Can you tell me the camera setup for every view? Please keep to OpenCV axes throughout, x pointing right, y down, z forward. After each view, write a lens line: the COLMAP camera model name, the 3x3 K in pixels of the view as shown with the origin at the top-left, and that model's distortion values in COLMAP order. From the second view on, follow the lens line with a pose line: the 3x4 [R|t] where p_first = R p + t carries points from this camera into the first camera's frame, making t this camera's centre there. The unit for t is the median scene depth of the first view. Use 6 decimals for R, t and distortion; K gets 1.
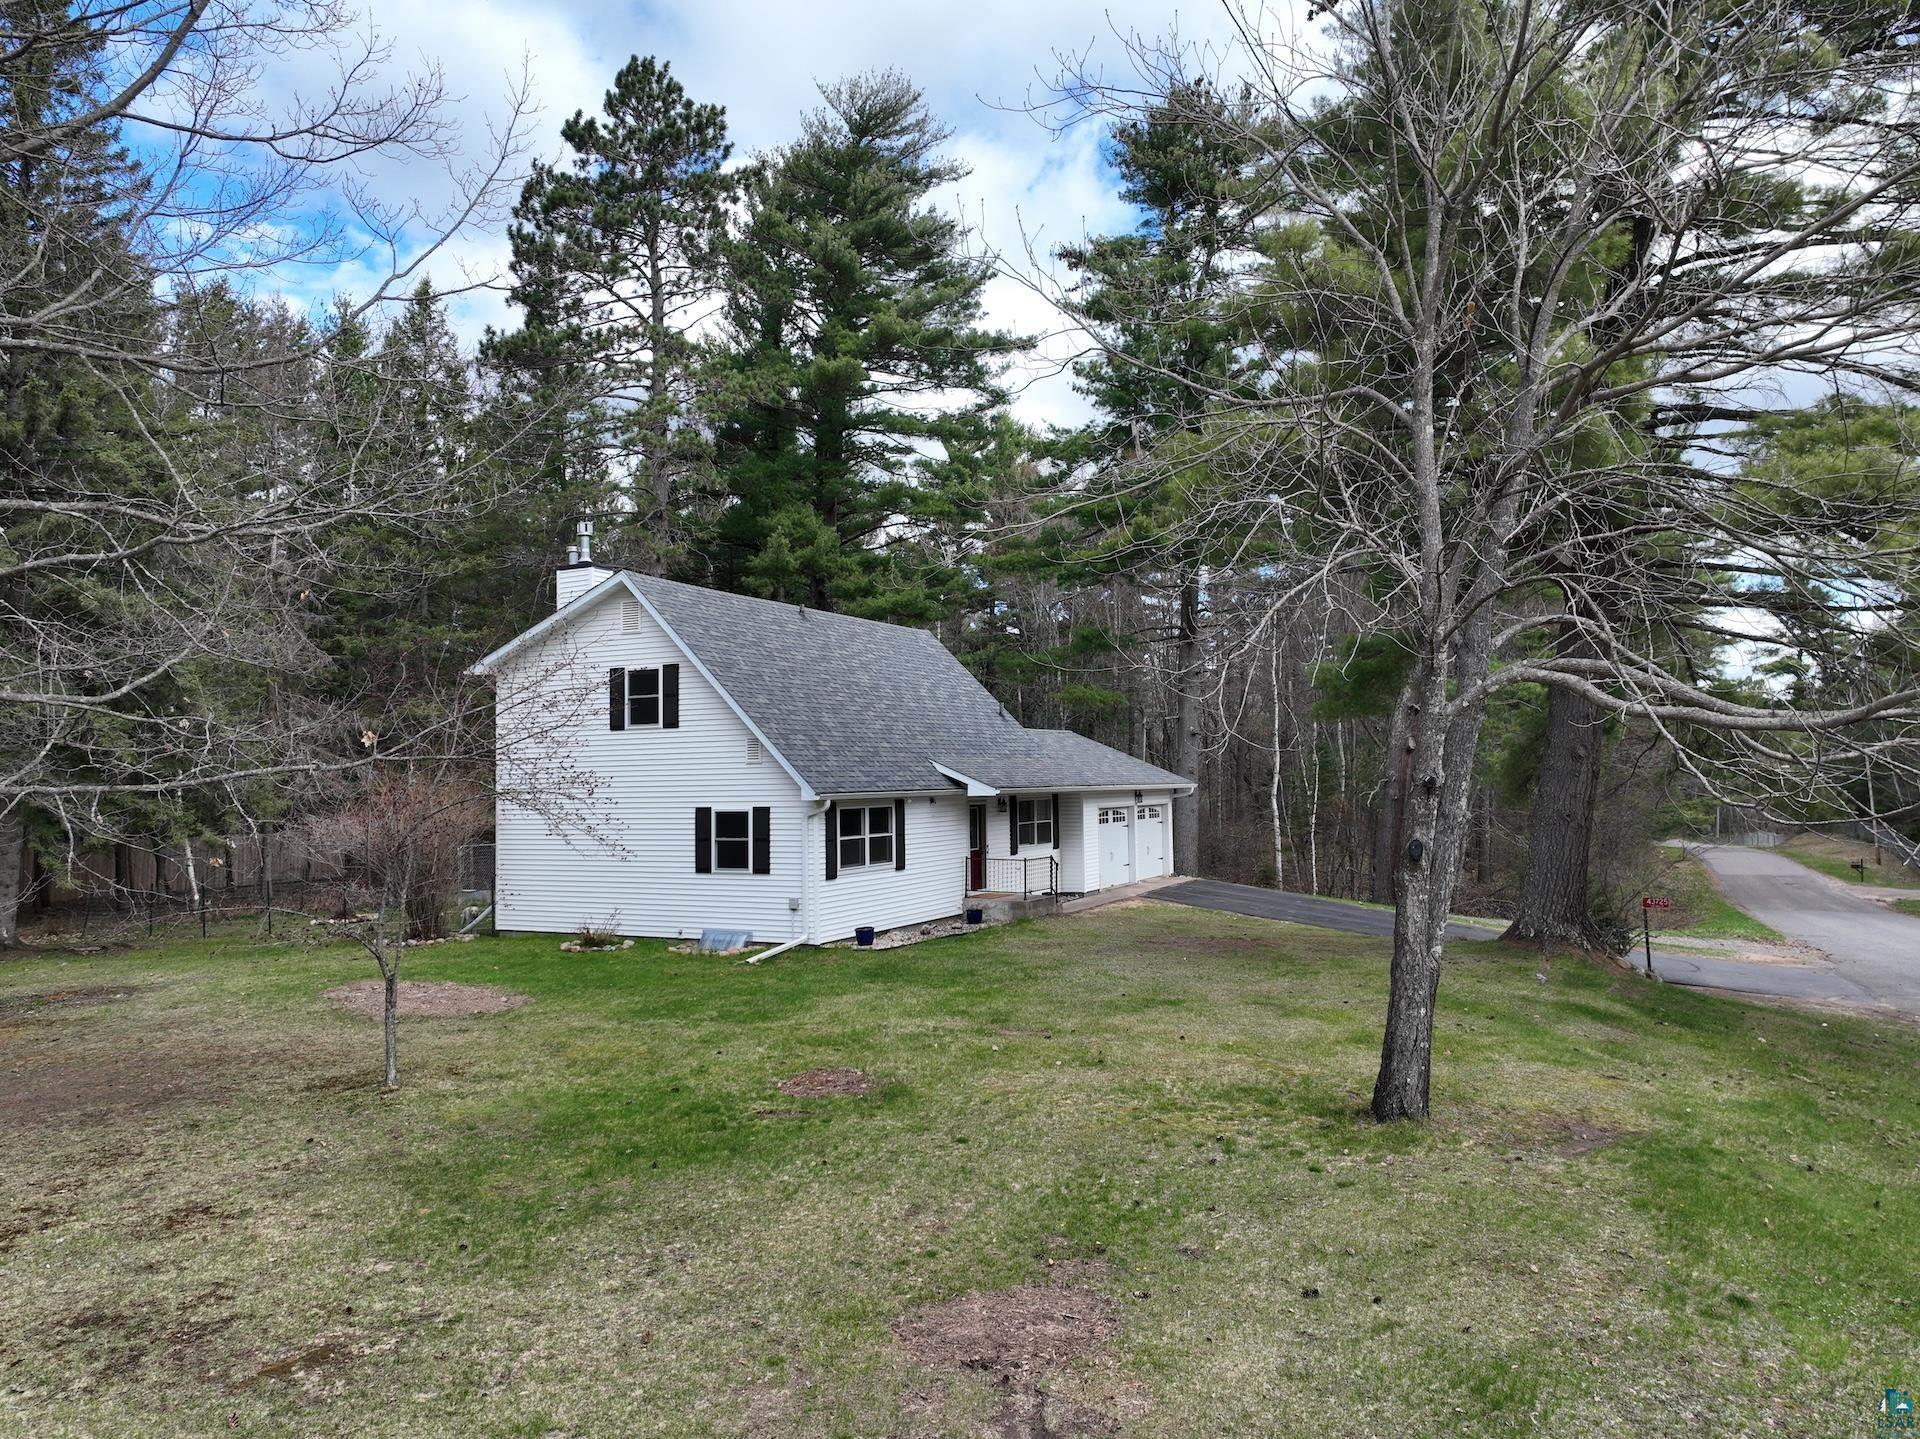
lens RADIAL K [[1348.4, 0, 972.6], [0, 1348.4, 704.7], [0, 0, 1]] dist [0.004146, 0.003521]
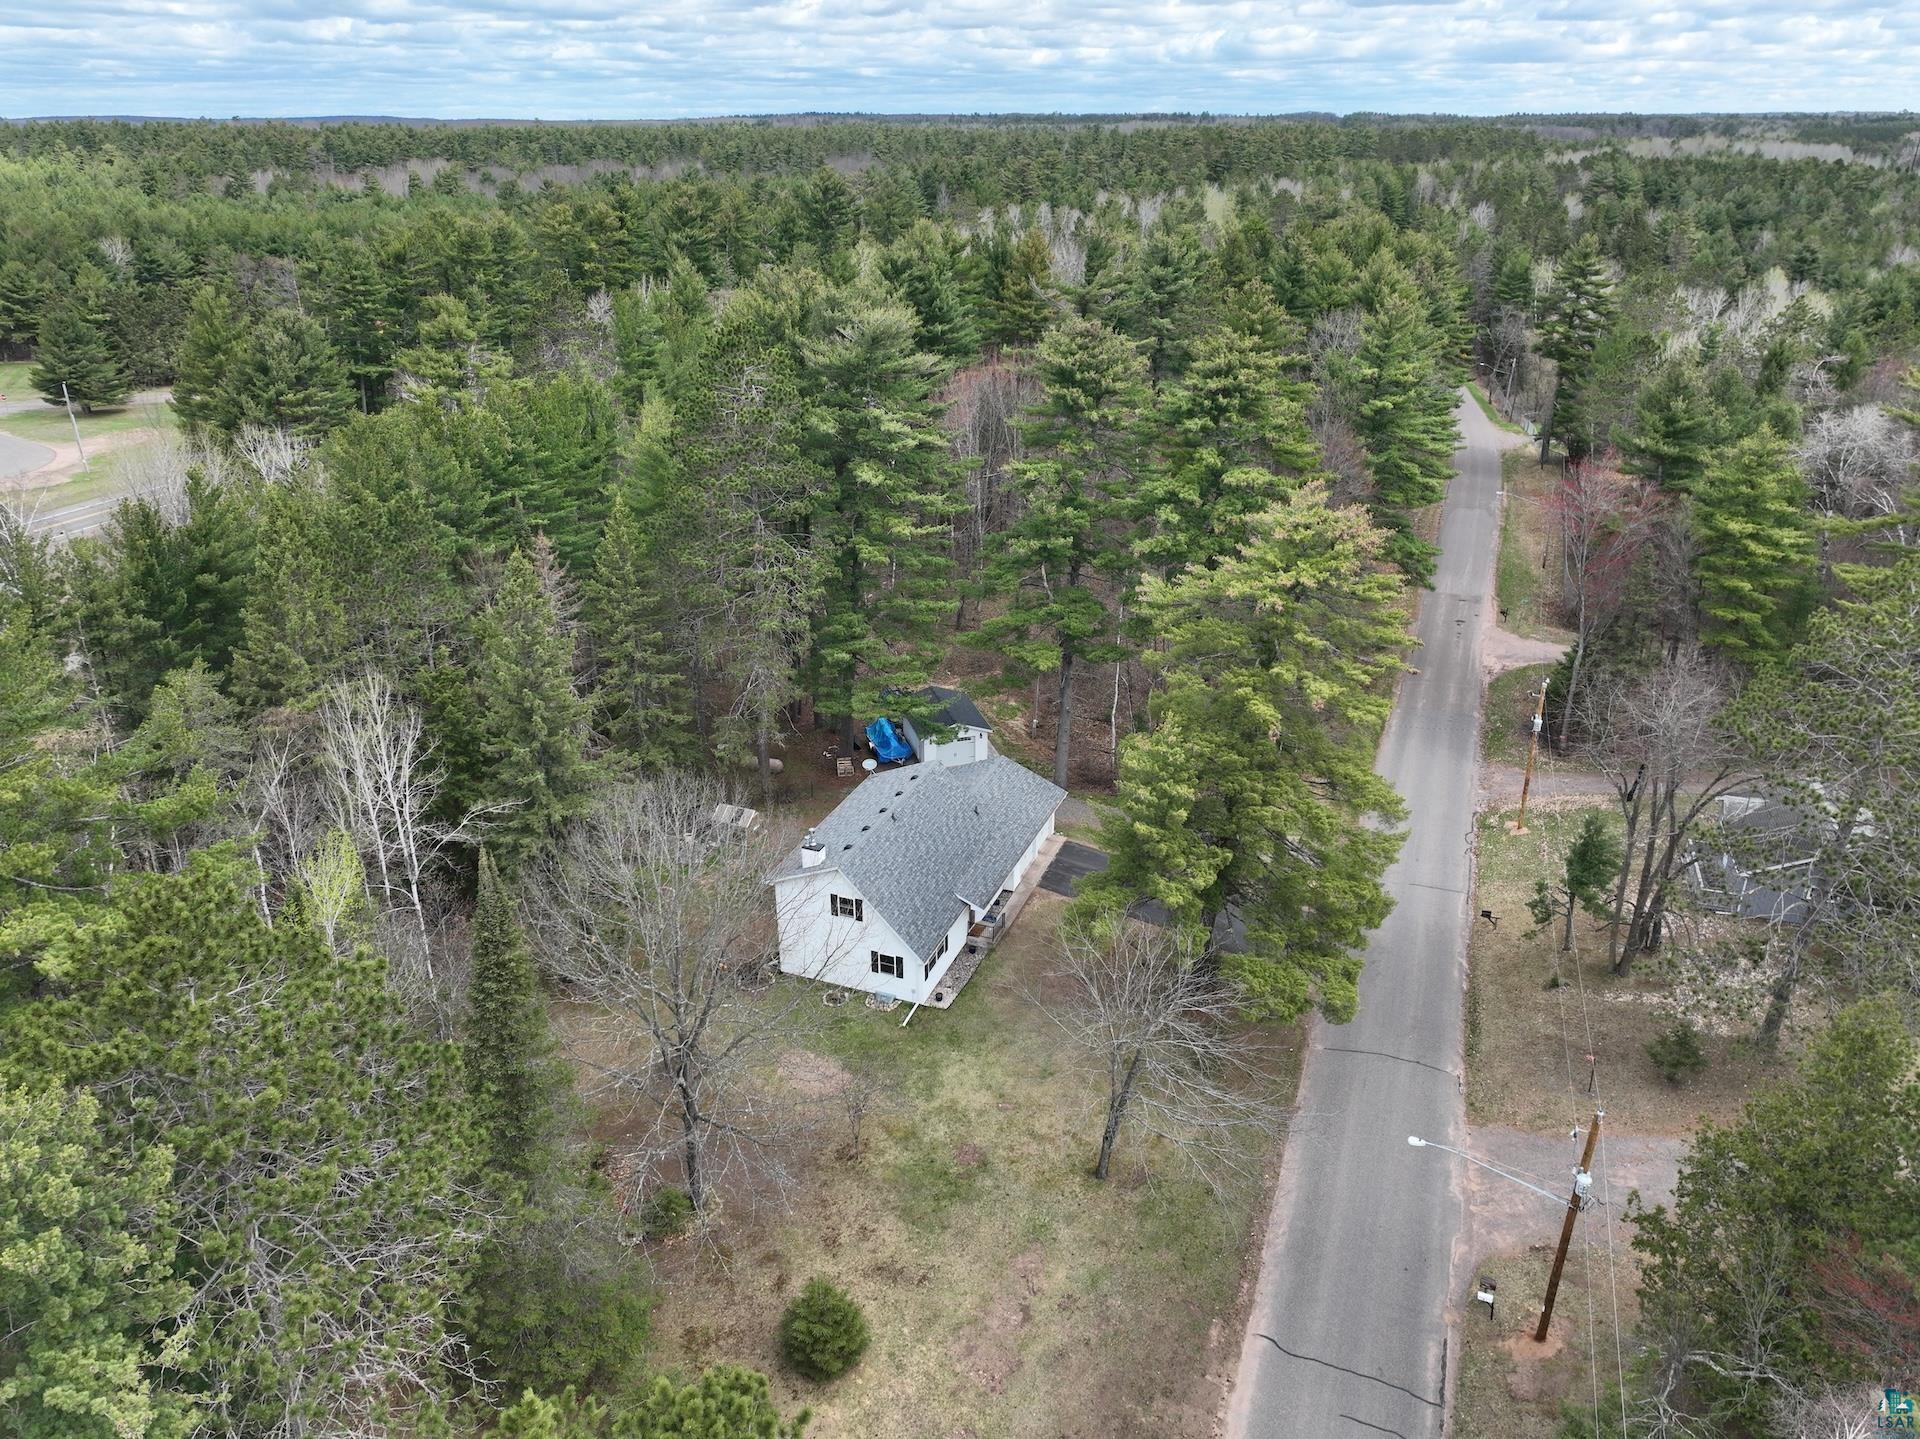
lens RADIAL K [[1348.4, 0, 955.0], [0, 1348.4, 718.8], [0, 0, 1]] dist [0.004146, 0.003521]
pose [[0.996773, -0.016917, 0.078468, -0.234134], [-0.020968, 0.888727, 0.457958, -1.454369], [-0.077483, -0.458125, 0.885504, -1.053173]]
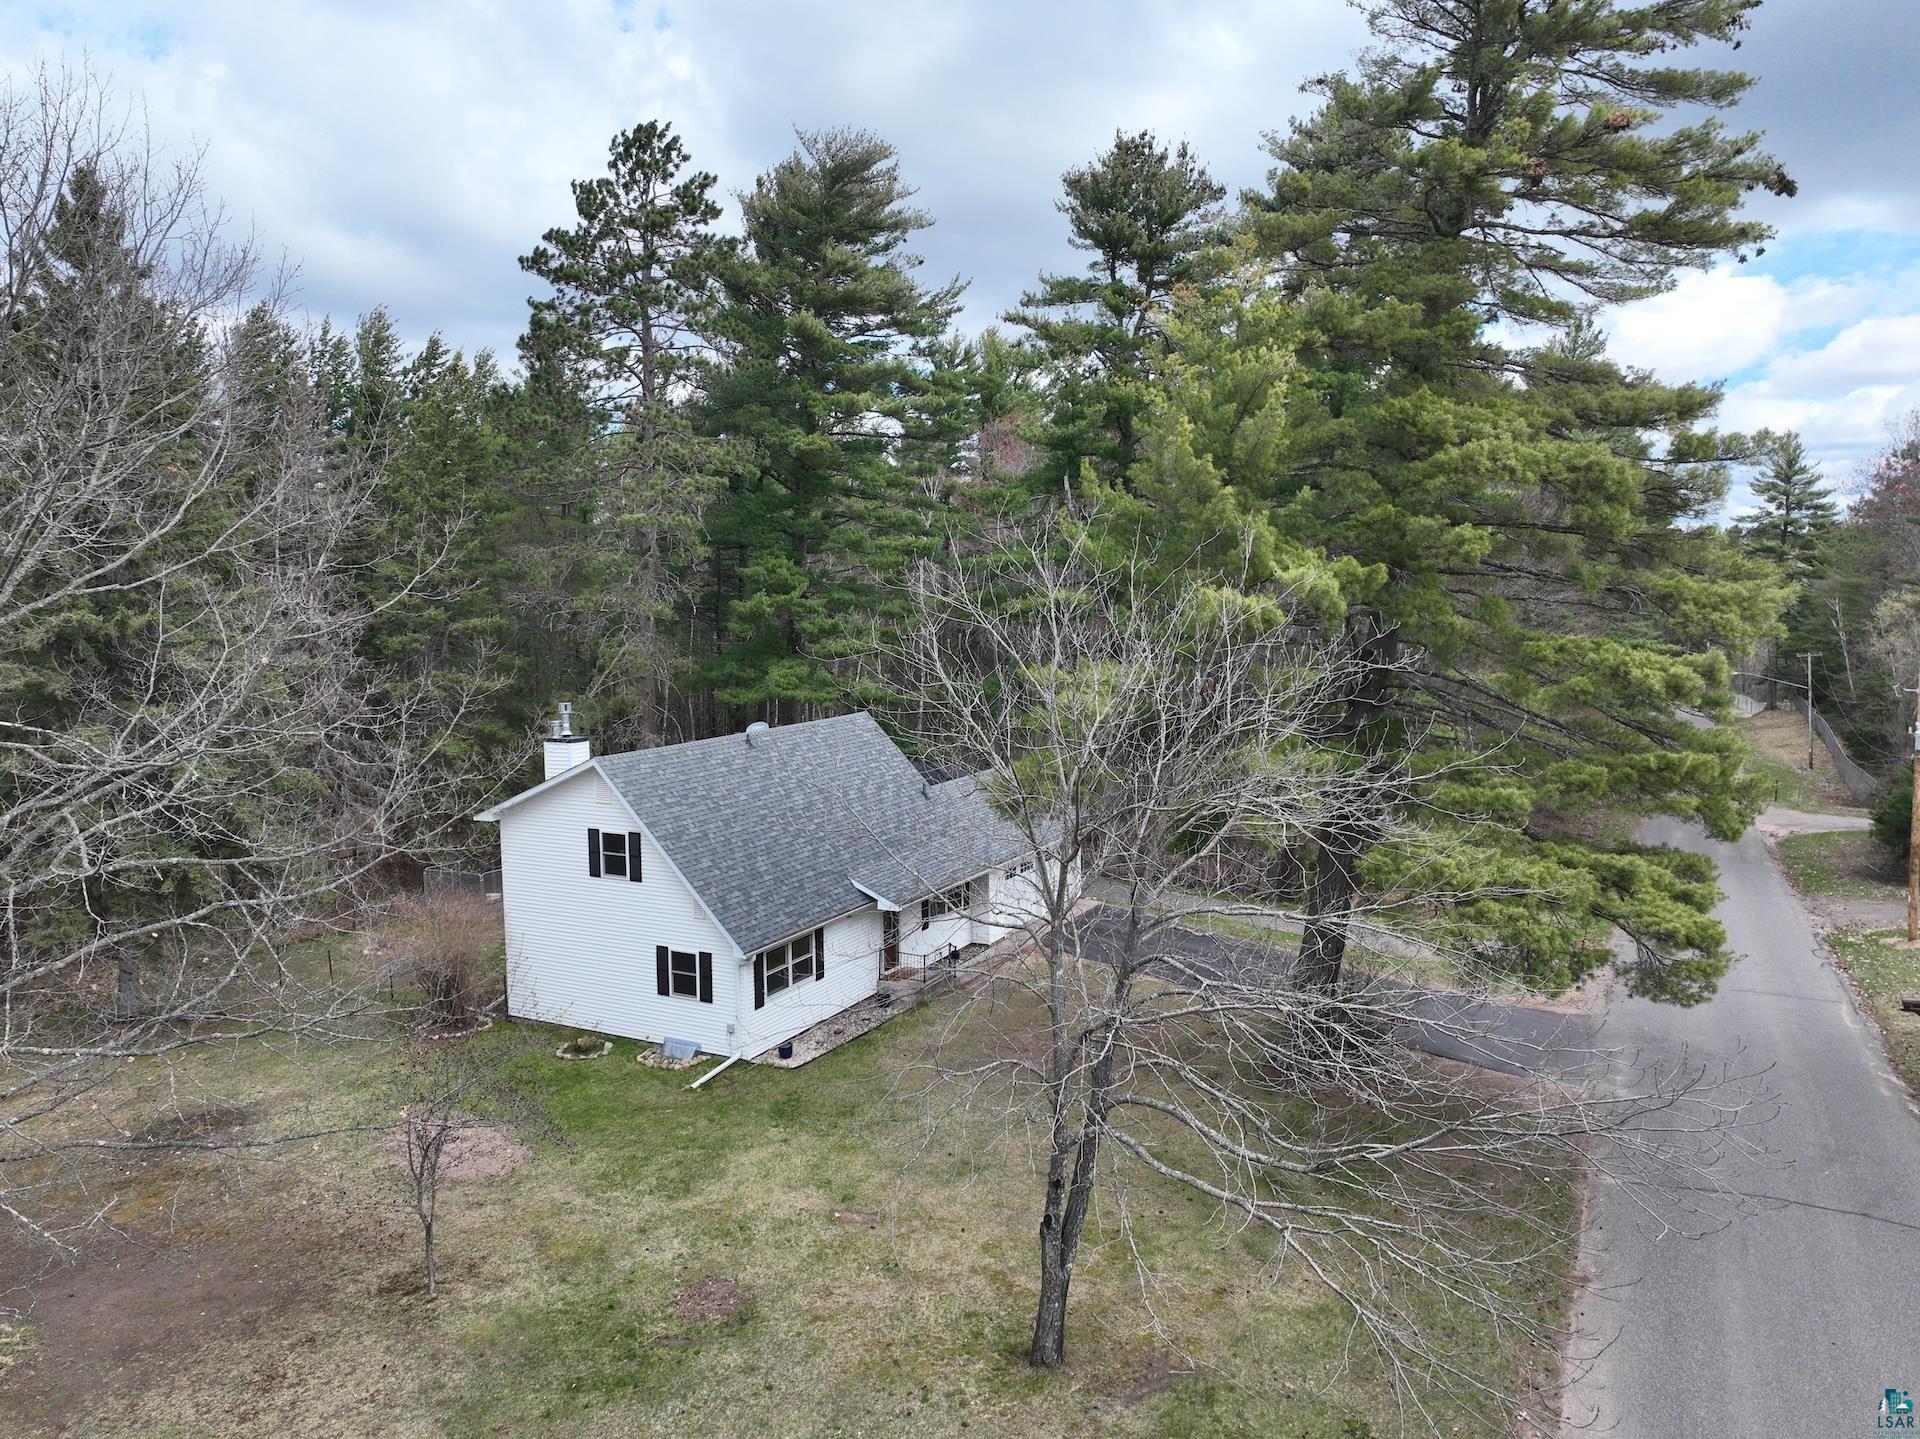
lens RADIAL K [[1348.4, 0, 956.5], [0, 1348.4, 722.4], [0, 0, 1]] dist [0.004146, 0.003521]
pose [[0.999444, 0.013230, -0.030597, 0.115604], [-0.008150, 0.986996, 0.160539, -0.335439], [0.032323, -0.160201, 0.986555, -0.224486]]
